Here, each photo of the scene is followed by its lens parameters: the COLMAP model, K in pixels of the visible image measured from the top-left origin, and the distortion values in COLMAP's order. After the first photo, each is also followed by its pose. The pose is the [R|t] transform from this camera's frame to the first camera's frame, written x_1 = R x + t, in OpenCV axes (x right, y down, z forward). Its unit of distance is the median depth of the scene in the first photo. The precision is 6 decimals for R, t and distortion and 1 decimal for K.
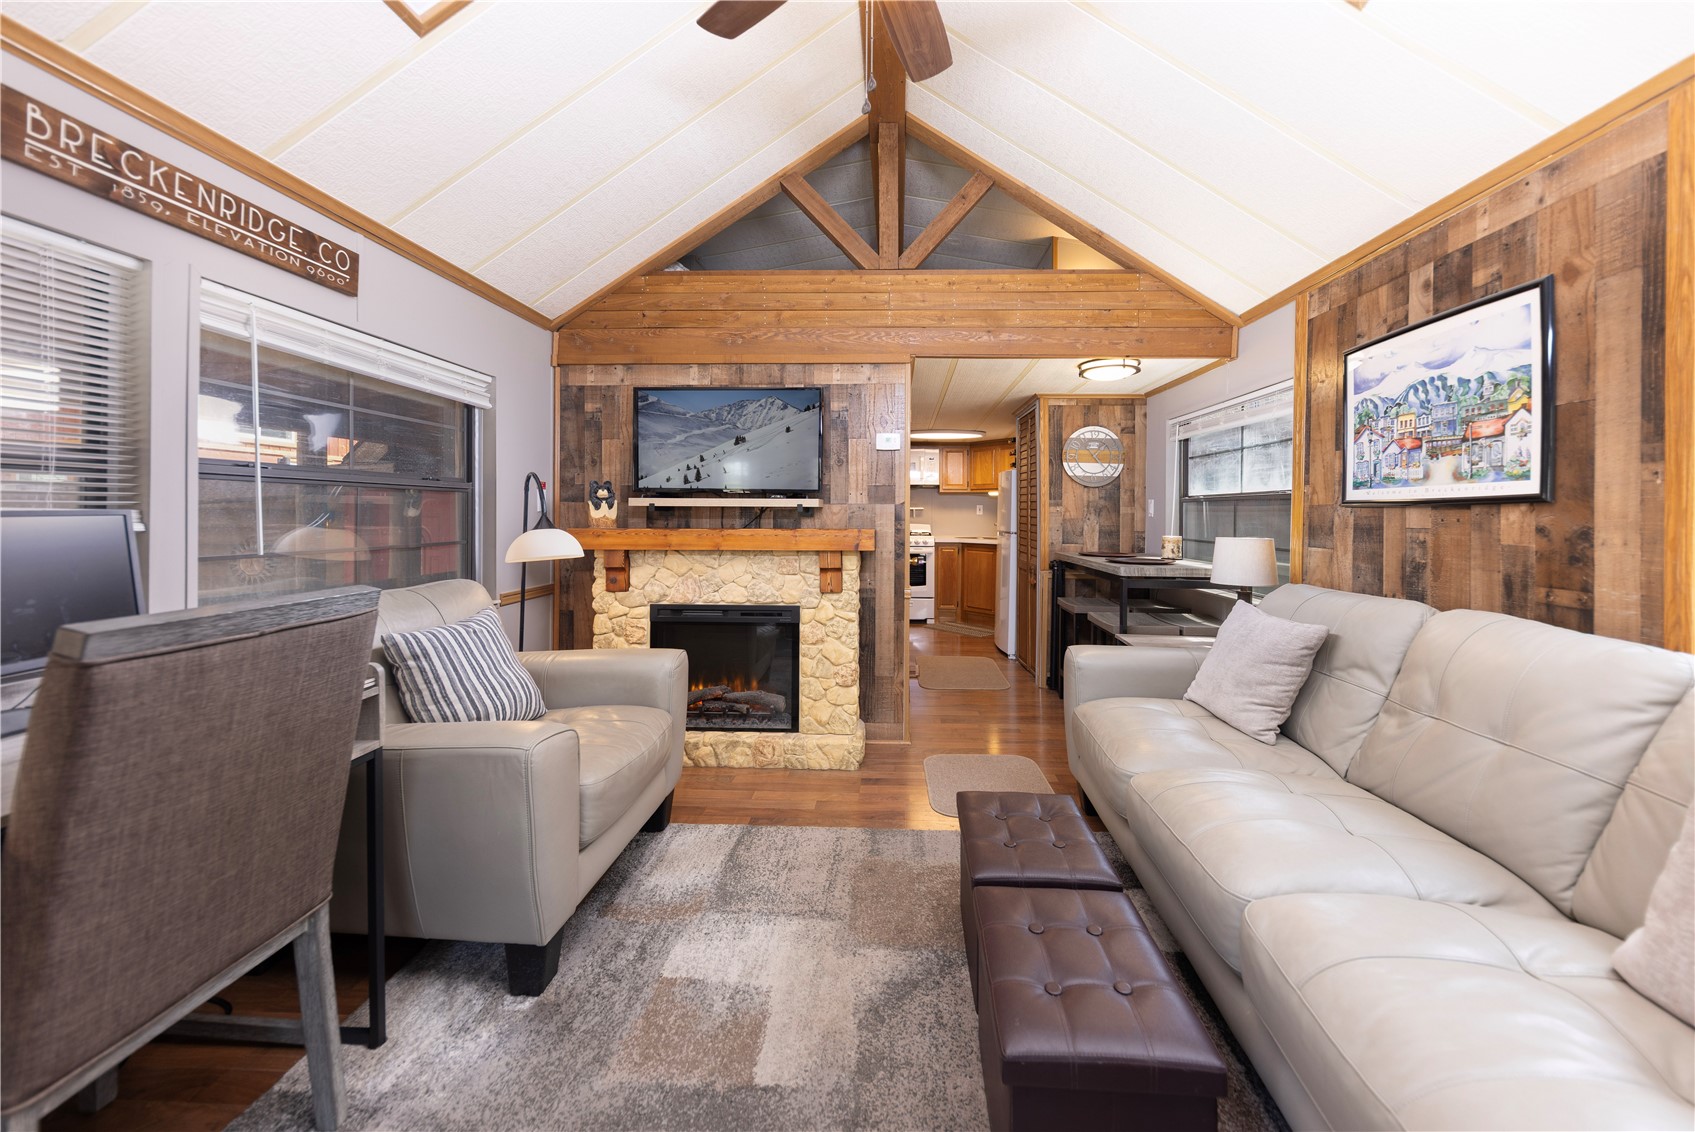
lens RADIAL K [[591.4, 0, 841.7], [0, 591.4, 508.7], [0, 0, 1]] dist [-0.000115, -0.002520]
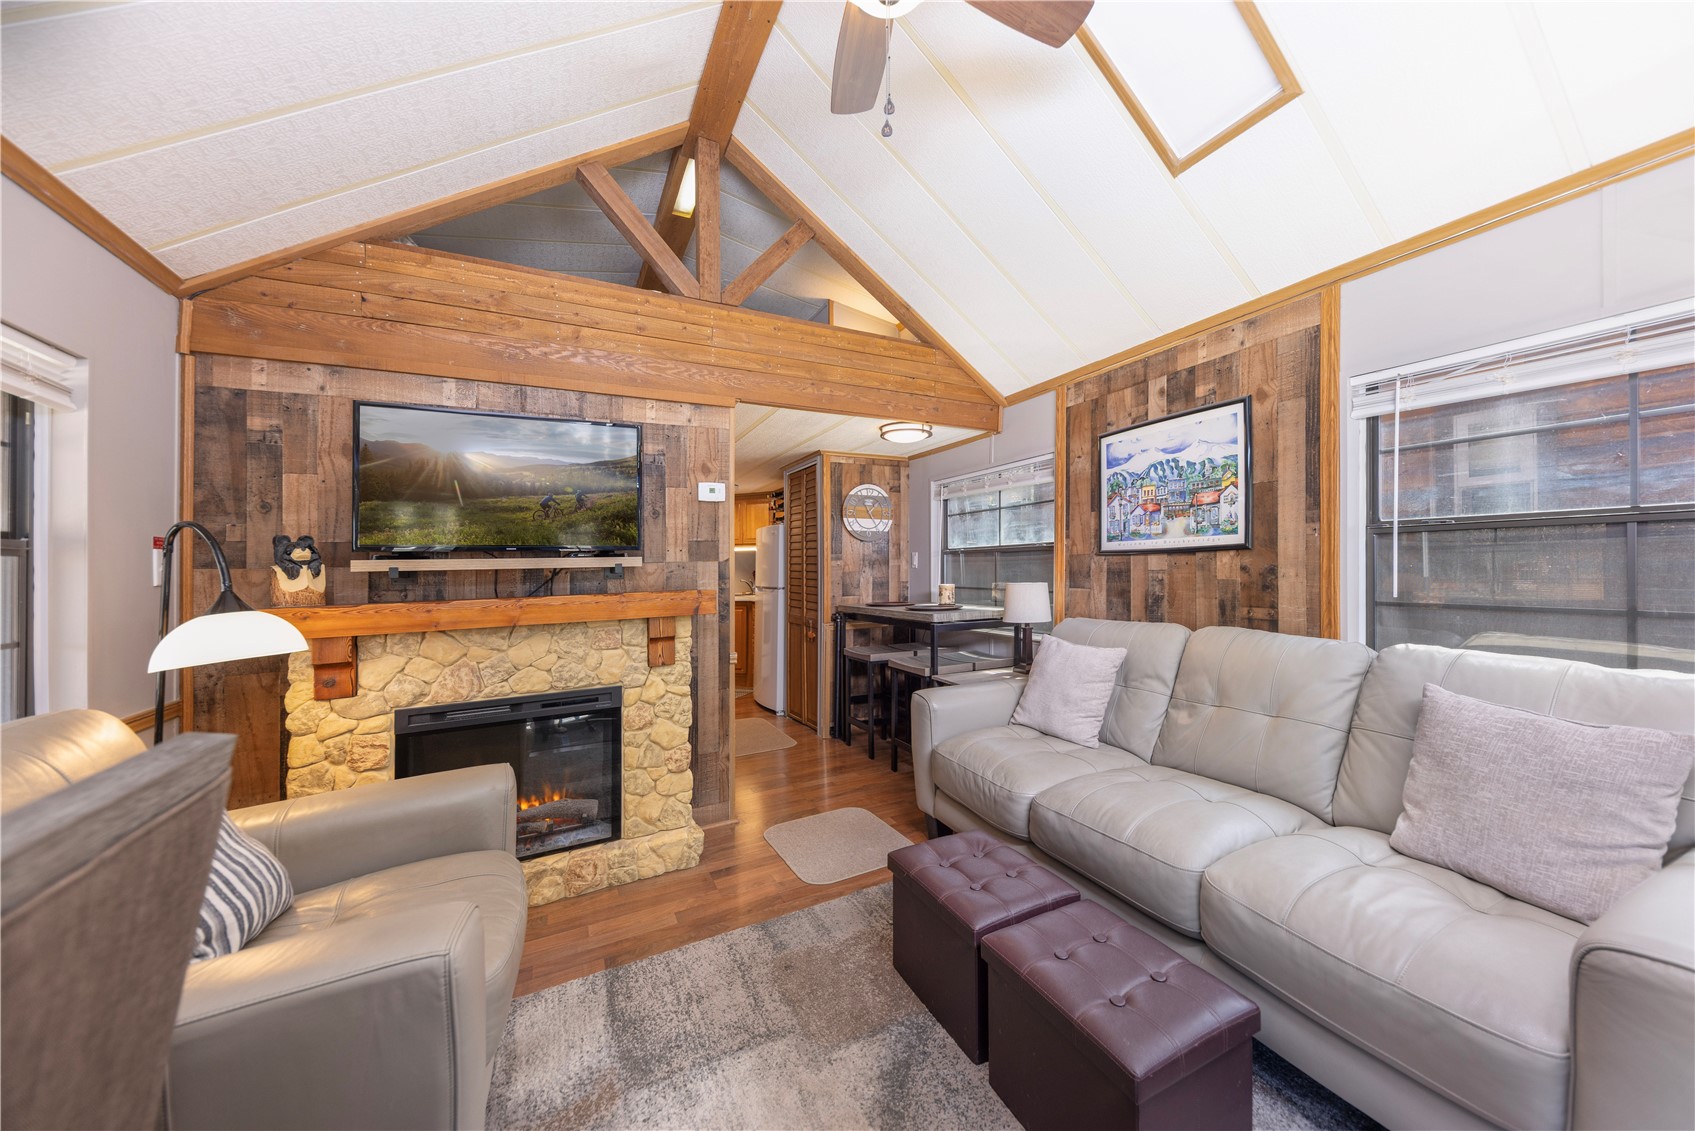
lens RADIAL K [[609.9, 0, 850.6], [0, 609.9, 559.6], [0, 0, 1]] dist [-0.000080, -0.000208]
pose [[0.862776, -0.020226, 0.505182, -0.223277], [0.024776, 0.999690, -0.002290, -0.003170], [-0.504979, 0.014492, 0.863010, 0.096689]]
